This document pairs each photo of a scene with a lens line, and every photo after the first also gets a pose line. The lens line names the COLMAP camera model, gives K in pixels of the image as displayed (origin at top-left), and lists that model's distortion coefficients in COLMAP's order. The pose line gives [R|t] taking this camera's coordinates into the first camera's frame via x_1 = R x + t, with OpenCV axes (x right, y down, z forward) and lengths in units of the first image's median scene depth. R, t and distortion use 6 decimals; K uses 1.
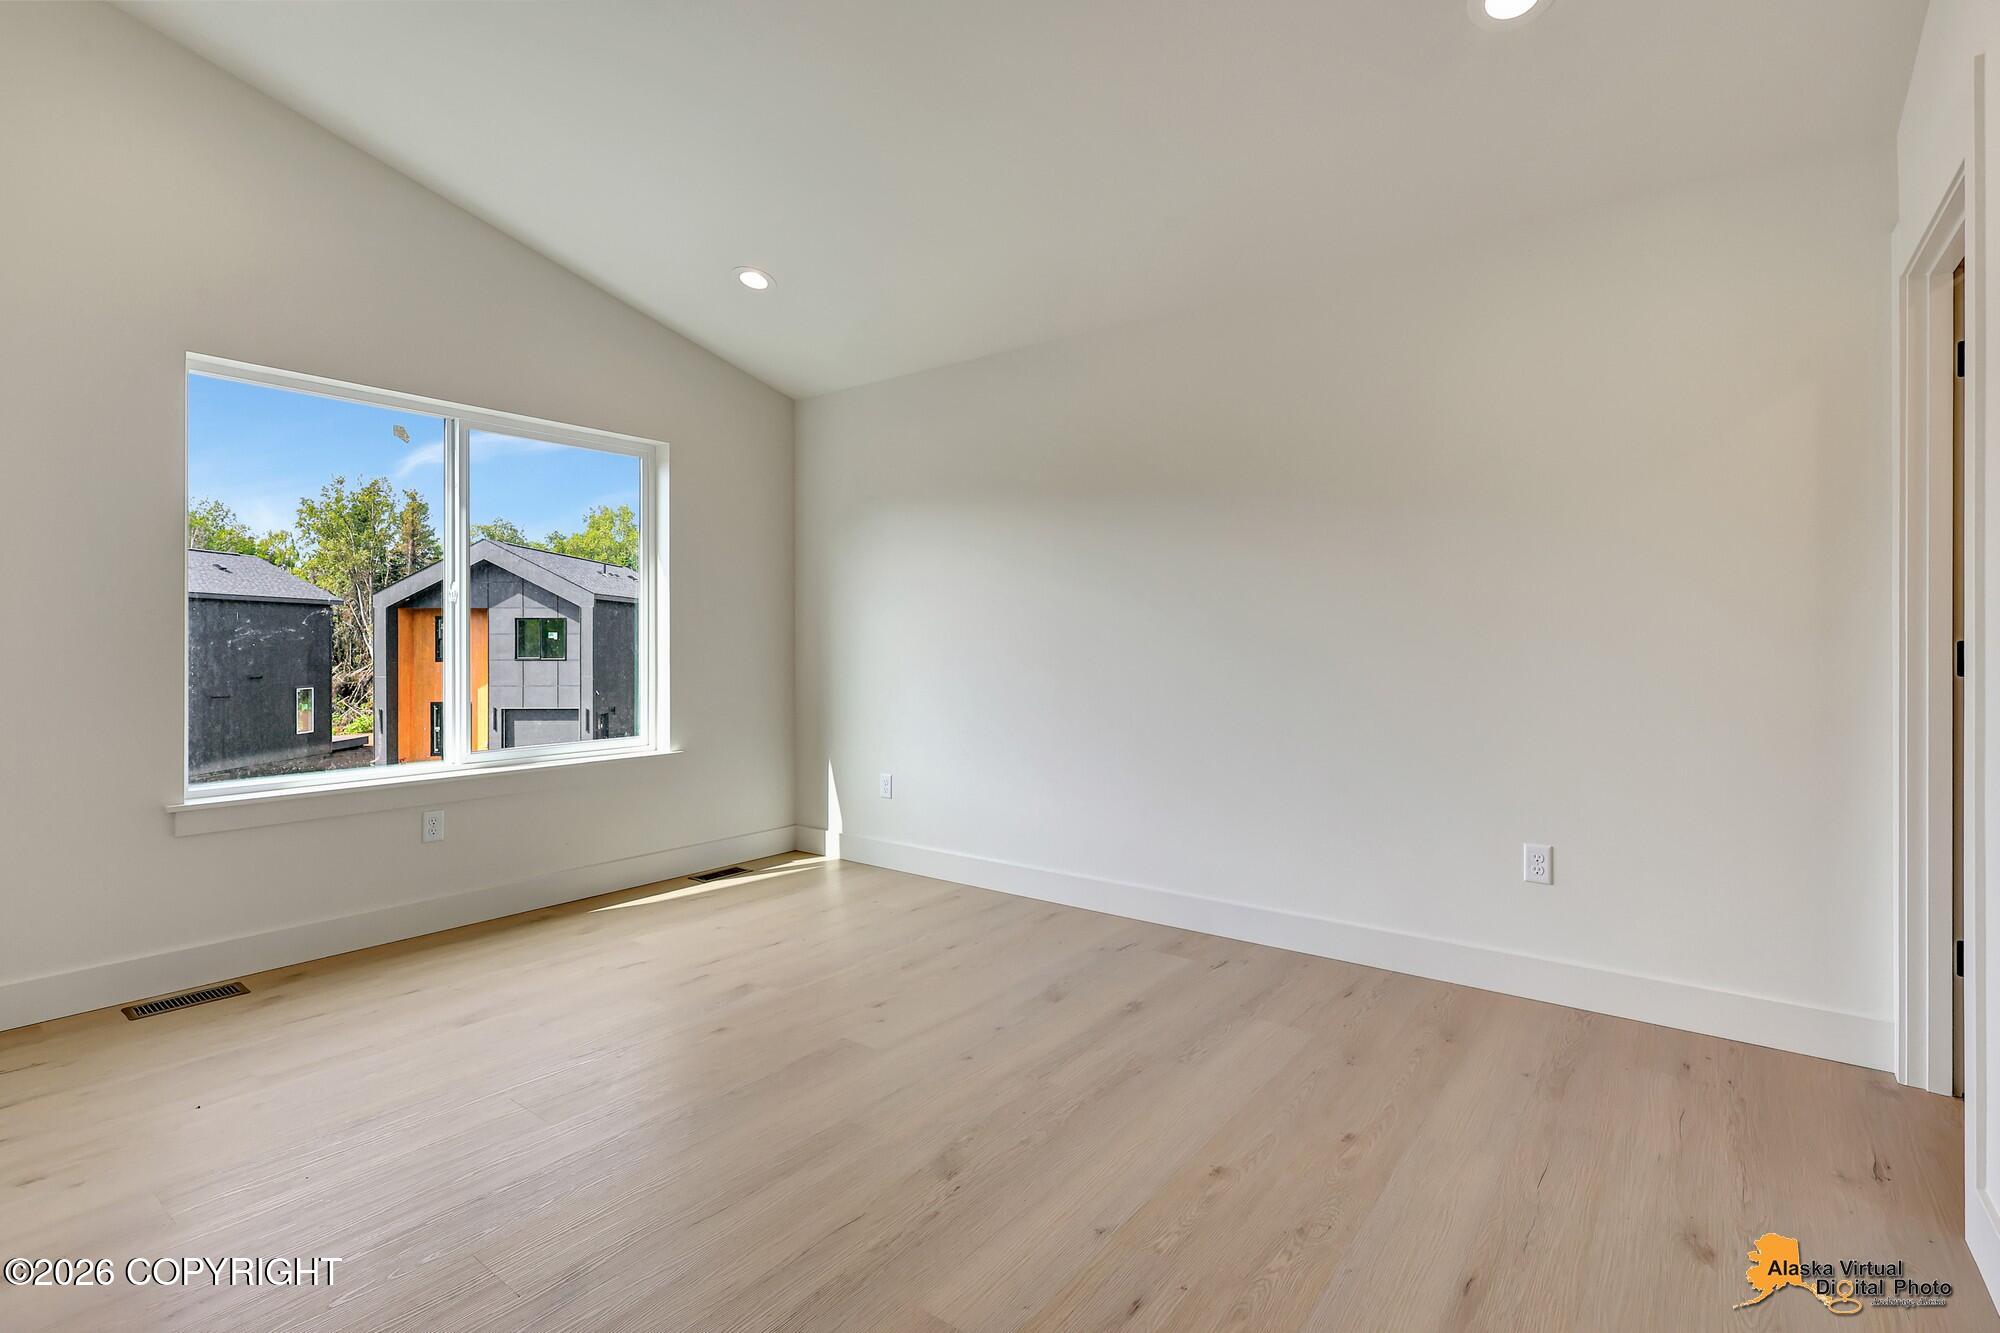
lens RADIAL K [[930.6, 0, 996.8], [0, 930.6, 647.8], [0, 0, 1]] dist [0.002728, 0.000567]
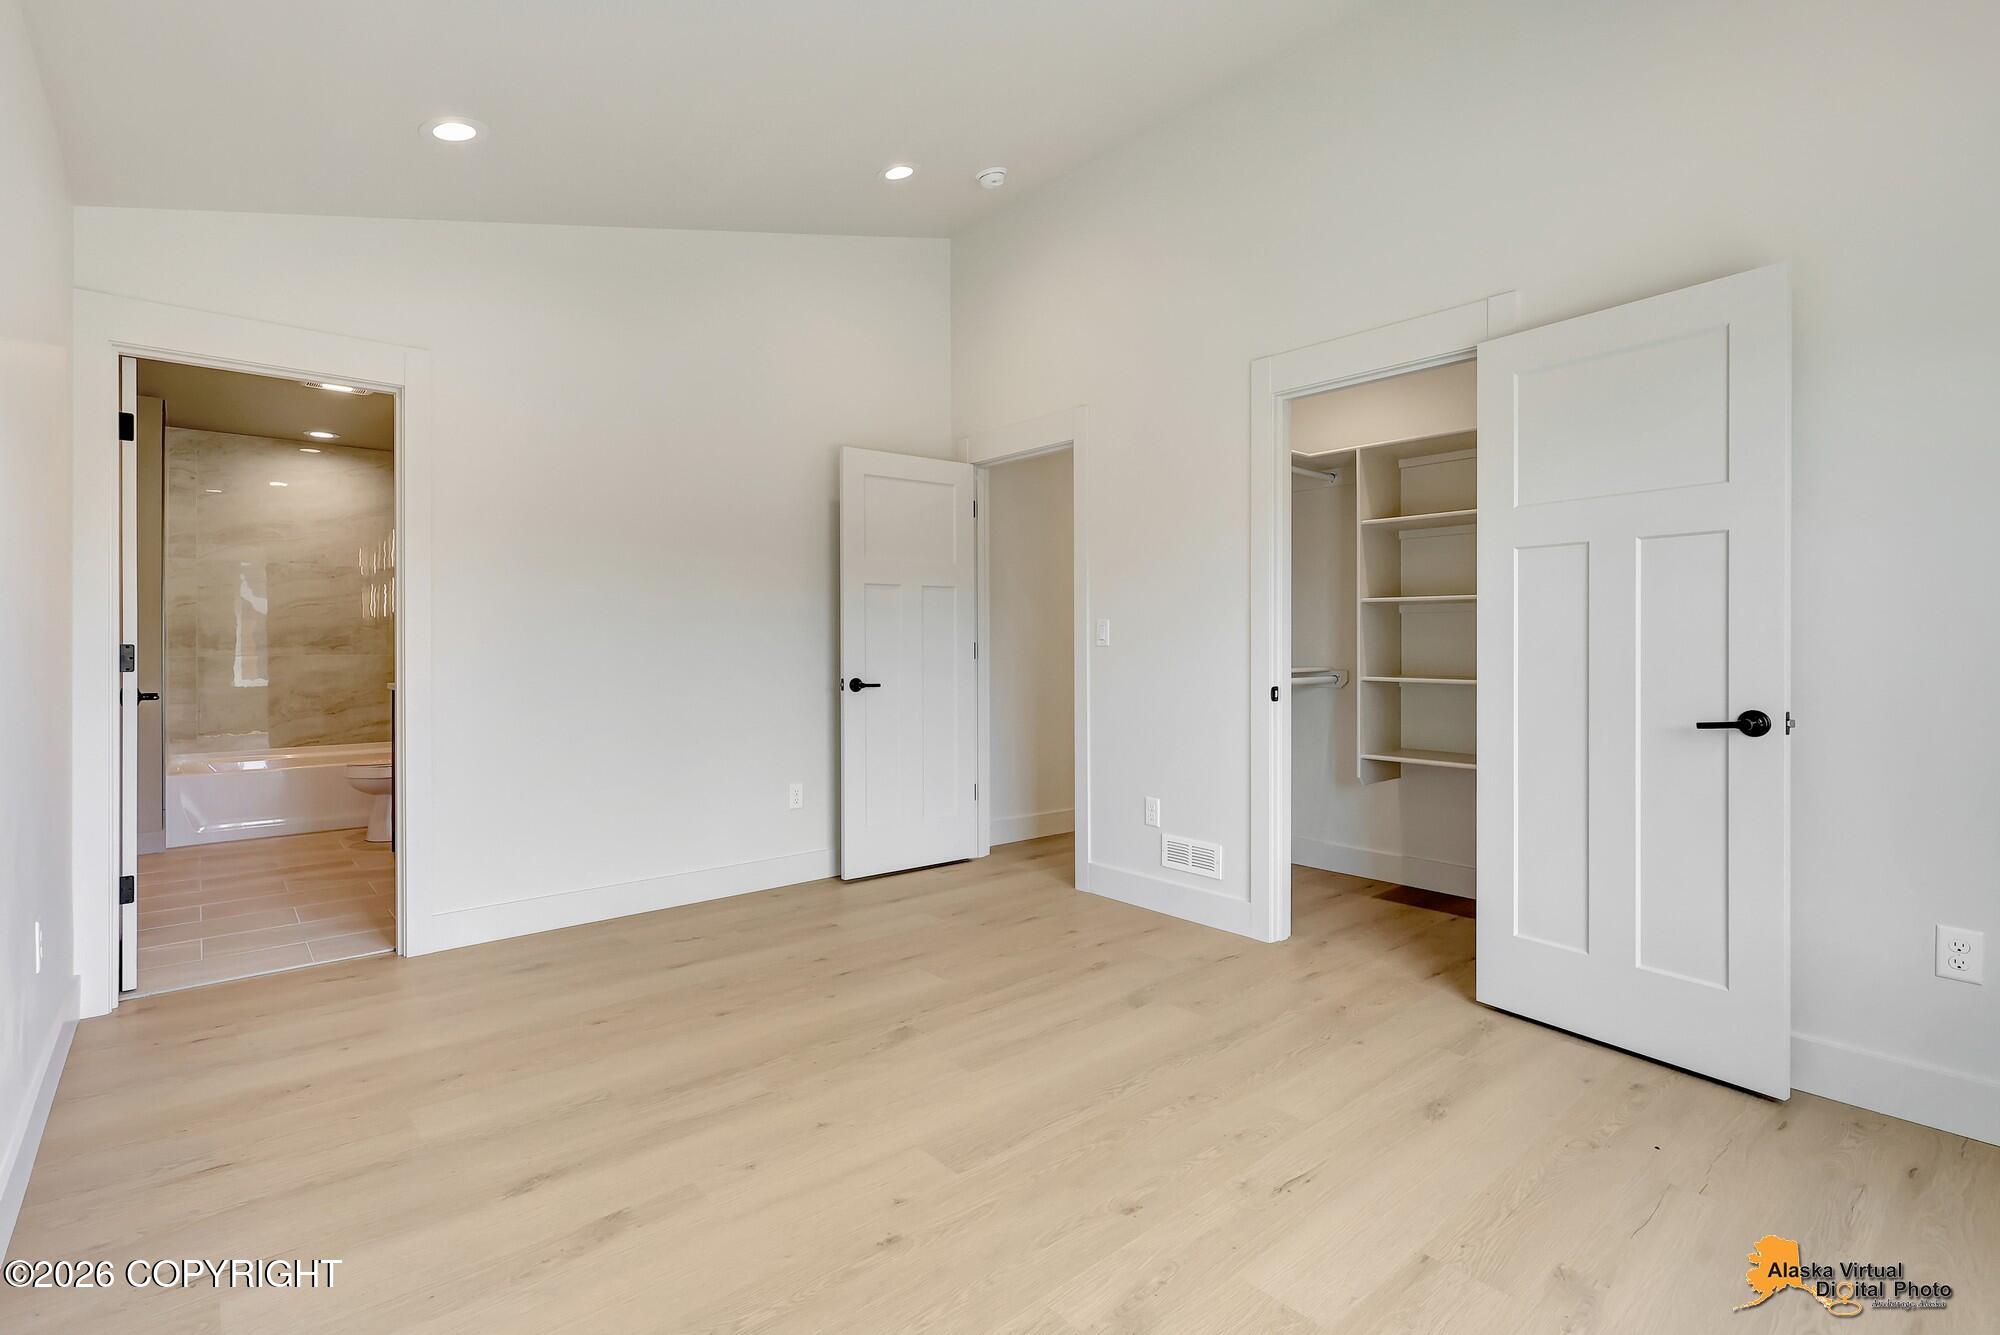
lens RADIAL K [[930.6, 0, 996.8], [0, 930.6, 648.8], [0, 0, 1]] dist [0.002728, 0.000567]
pose [[-0.979446, 0.003033, 0.201684, -0.387941], [0.004212, 0.999976, 0.005418, -0.003692], [-0.201663, 0.006157, -0.979436, 1.929875]]
